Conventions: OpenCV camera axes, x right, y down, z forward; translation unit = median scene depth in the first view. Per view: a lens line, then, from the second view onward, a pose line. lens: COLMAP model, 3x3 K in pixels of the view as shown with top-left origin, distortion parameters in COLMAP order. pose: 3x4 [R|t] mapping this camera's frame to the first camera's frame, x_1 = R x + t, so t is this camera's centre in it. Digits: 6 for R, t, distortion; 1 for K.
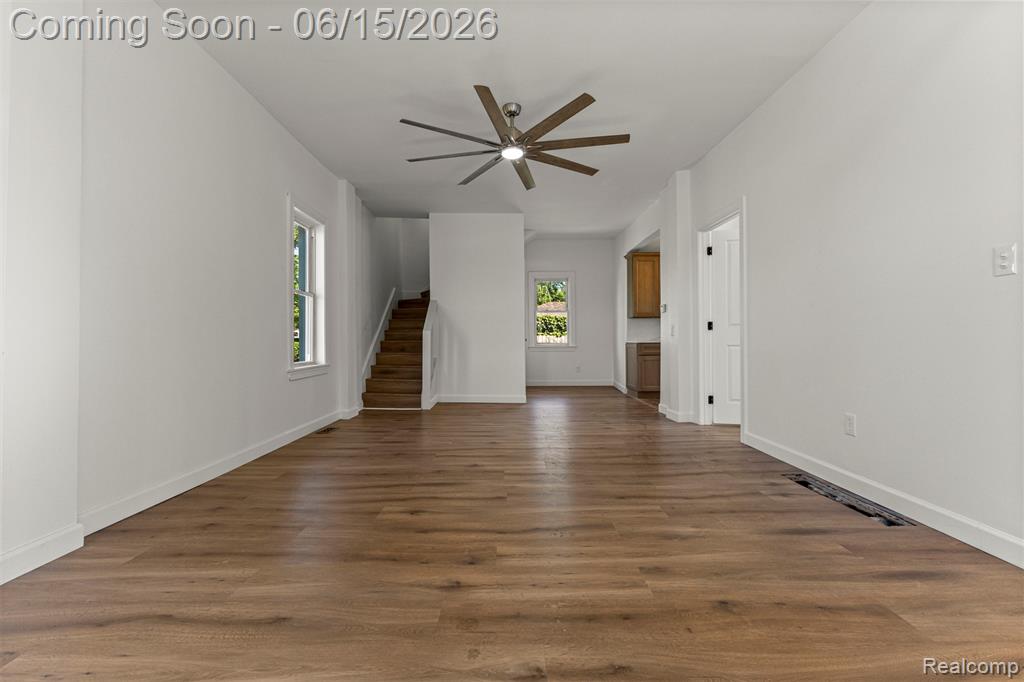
lens RADIAL K [[444.5, 0, 513.9], [0, 444.5, 338.4], [0, 0, 1]] dist [0.010625, -0.002037]
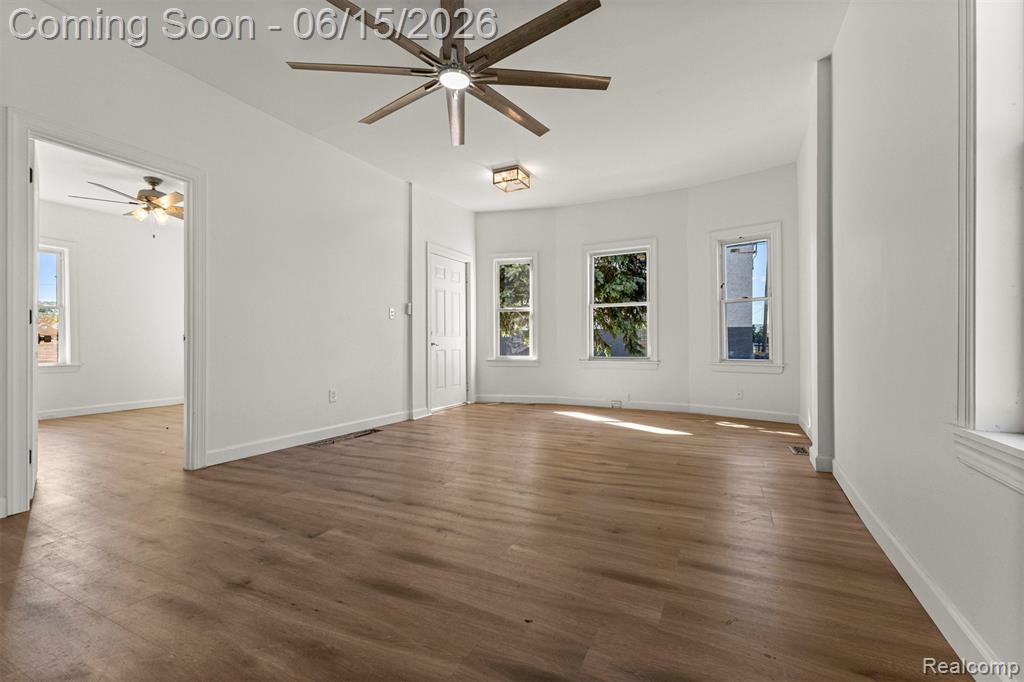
lens RADIAL K [[444.5, 0, 507.0], [0, 444.5, 339.5], [0, 0, 1]] dist [0.010625, -0.002037]
pose [[-0.891144, 0.009683, 0.453618, -0.420070], [0.006024, 0.999937, -0.009510, 0.007251], [-0.453681, -0.005742, -0.891146, 1.689581]]
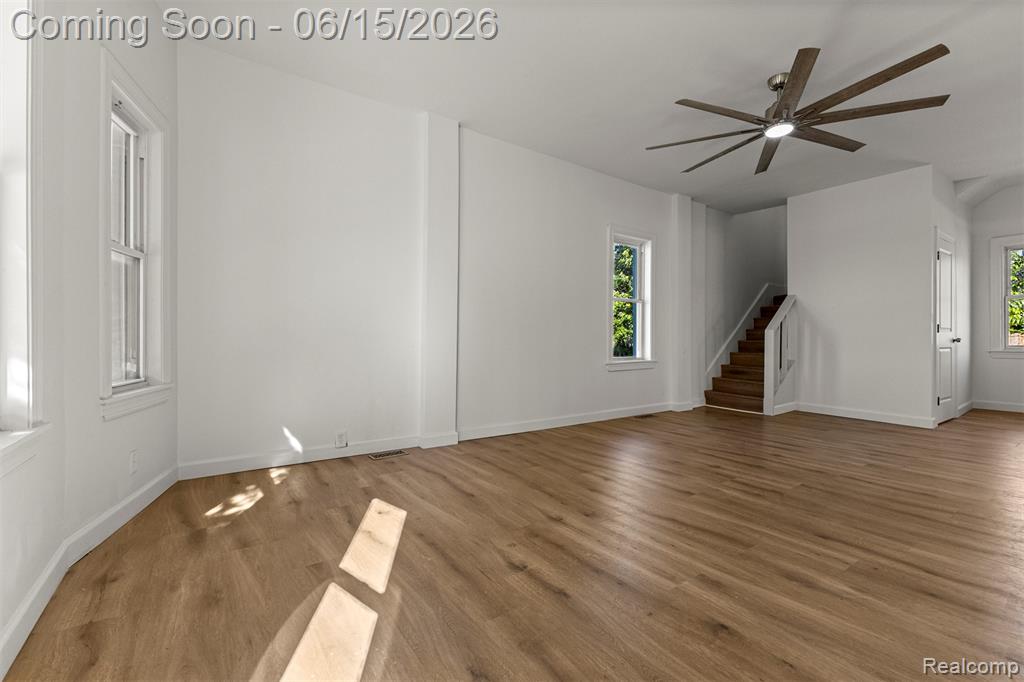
lens RADIAL K [[444.5, 0, 506.4], [0, 444.5, 342.6], [0, 0, 1]] dist [0.010625, -0.002037]
pose [[0.560576, 0.012695, -0.828006, 0.454348], [-0.002100, 0.999901, 0.013909, -0.005260], [0.828101, -0.006059, 0.560547, 0.050347]]
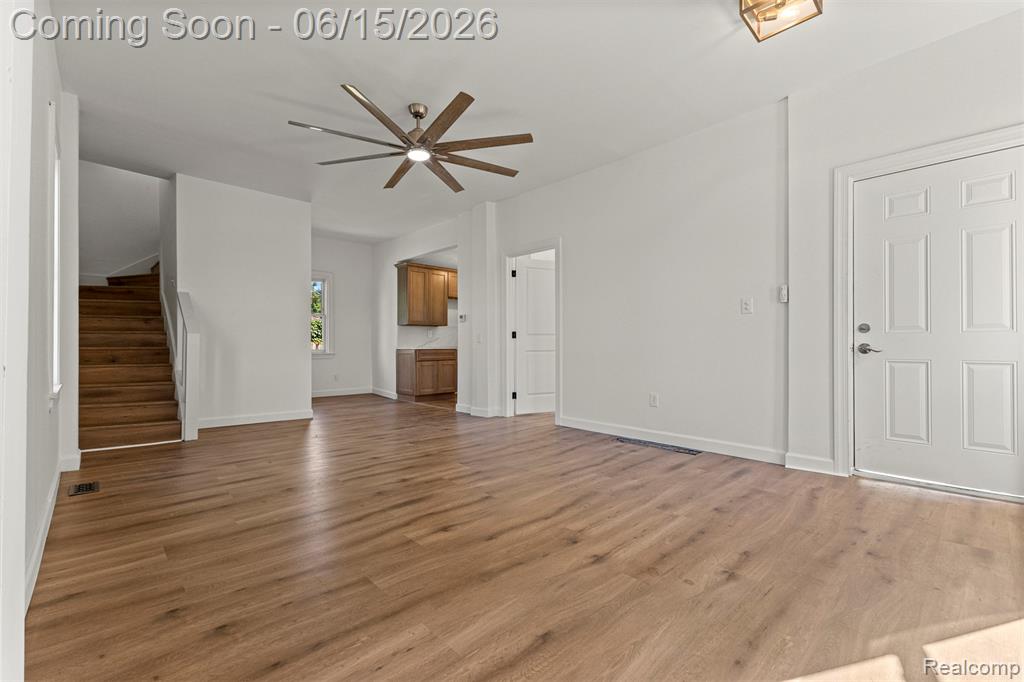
lens RADIAL K [[444.5, 0, 515.4], [0, 444.5, 341.1], [0, 0, 1]] dist [0.010625, -0.002037]
pose [[0.728684, 0.009405, 0.684785, -0.539261], [-0.002582, 0.999936, -0.010986, 0.002880], [-0.684845, 0.006237, 0.728662, 0.150157]]
